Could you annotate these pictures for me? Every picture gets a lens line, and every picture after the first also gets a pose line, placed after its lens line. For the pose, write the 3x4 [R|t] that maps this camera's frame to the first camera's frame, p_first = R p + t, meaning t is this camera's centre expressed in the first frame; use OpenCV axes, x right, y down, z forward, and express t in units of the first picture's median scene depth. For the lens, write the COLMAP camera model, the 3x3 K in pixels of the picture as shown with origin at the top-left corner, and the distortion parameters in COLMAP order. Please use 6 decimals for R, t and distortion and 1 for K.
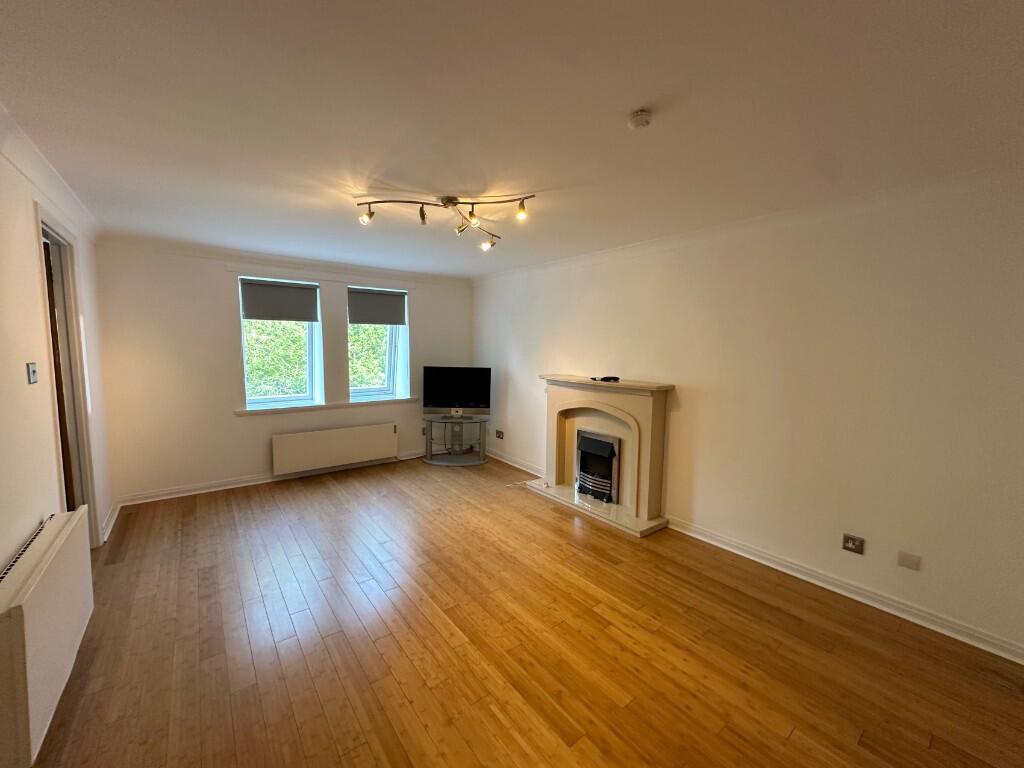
lens RADIAL K [[412.0, 0, 510.0], [0, 412.0, 381.9], [0, 0, 1]] dist [-0.000661, -0.000003]
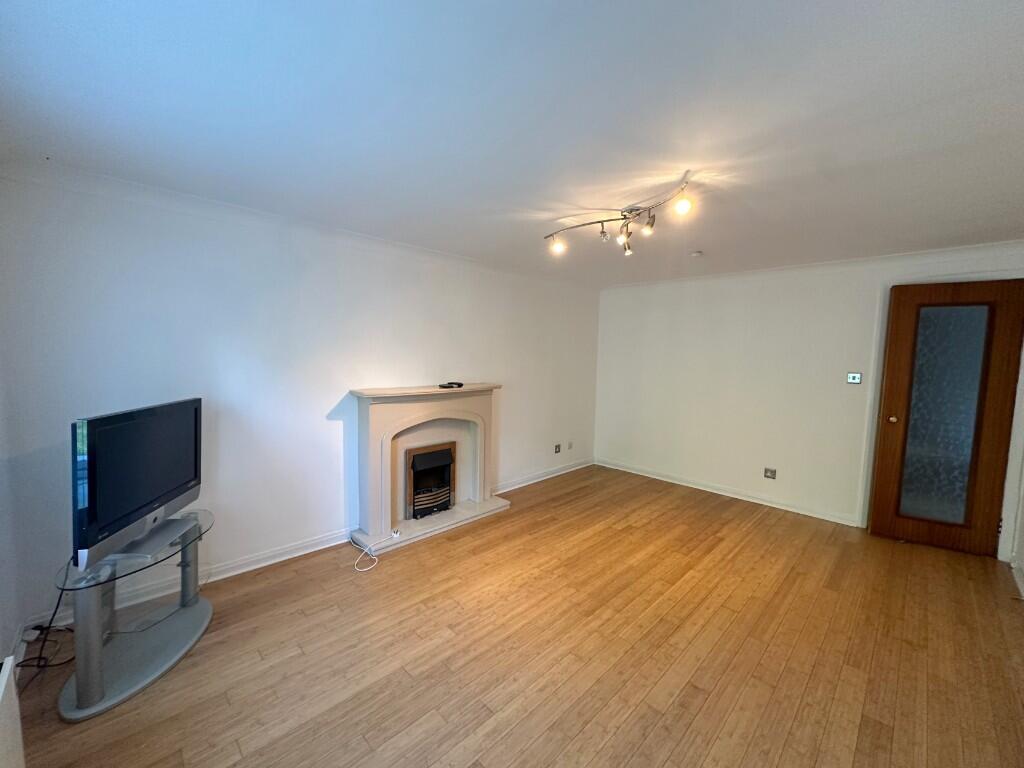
lens RADIAL K [[412.0, 0, 509.8], [0, 412.0, 382.5], [0, 0, 1]] dist [-0.000661, -0.000003]
pose [[-0.127795, -0.092960, 0.987435, -1.044234], [0.061720, 0.992923, 0.101464, -0.145446], [-0.989878, 0.073911, -0.121153, 1.345083]]
